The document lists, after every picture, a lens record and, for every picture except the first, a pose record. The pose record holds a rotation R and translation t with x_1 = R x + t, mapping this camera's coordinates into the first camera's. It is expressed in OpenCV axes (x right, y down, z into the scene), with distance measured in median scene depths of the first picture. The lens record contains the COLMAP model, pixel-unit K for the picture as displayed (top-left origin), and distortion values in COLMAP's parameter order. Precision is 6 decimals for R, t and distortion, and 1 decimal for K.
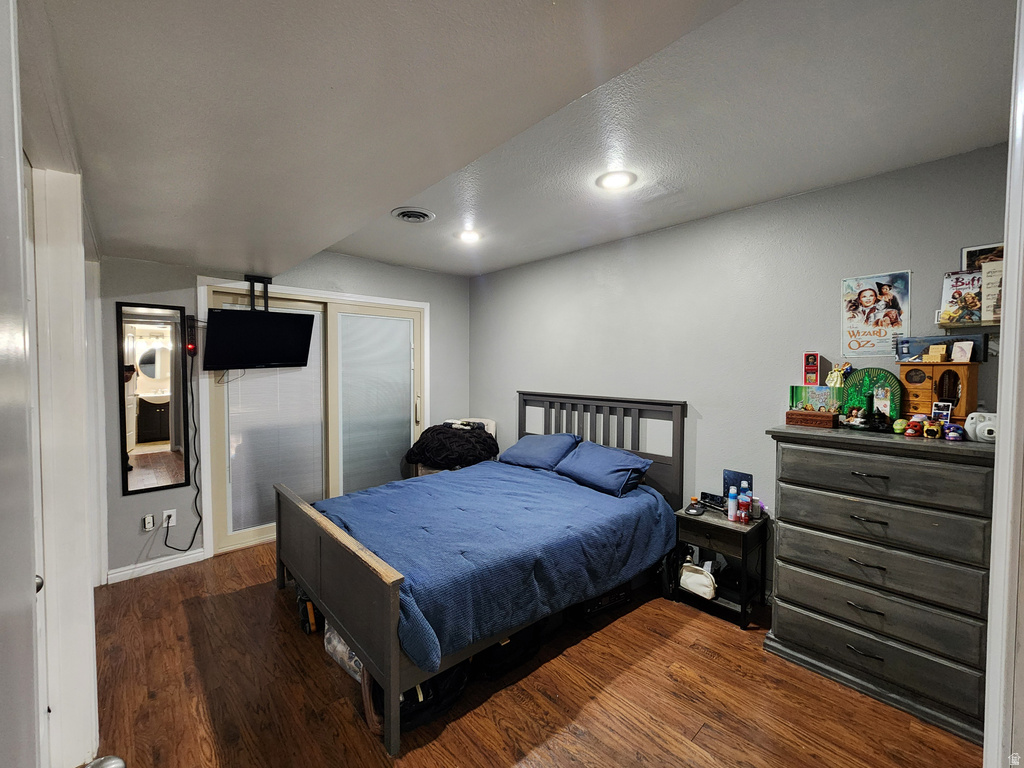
lens RADIAL K [[417.3, 0, 514.4], [0, 417.3, 381.9], [0, 0, 1]] dist [0.000553, 0.000543]
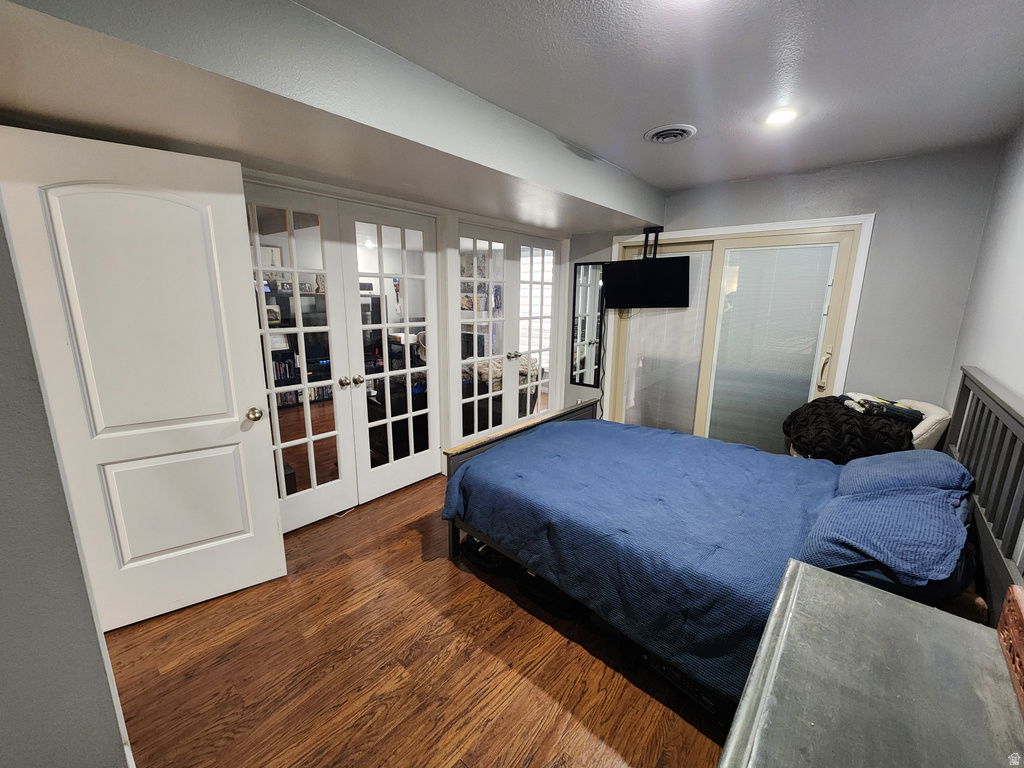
lens RADIAL K [[417.3, 0, 516.6], [0, 417.3, 383.2], [0, 0, 1]] dist [0.000553, 0.000543]
pose [[0.129895, 0.204157, -0.970282, 0.784236], [-0.048011, 0.978720, 0.199505, -0.061503], [0.990365, 0.020670, 0.136933, 0.684749]]
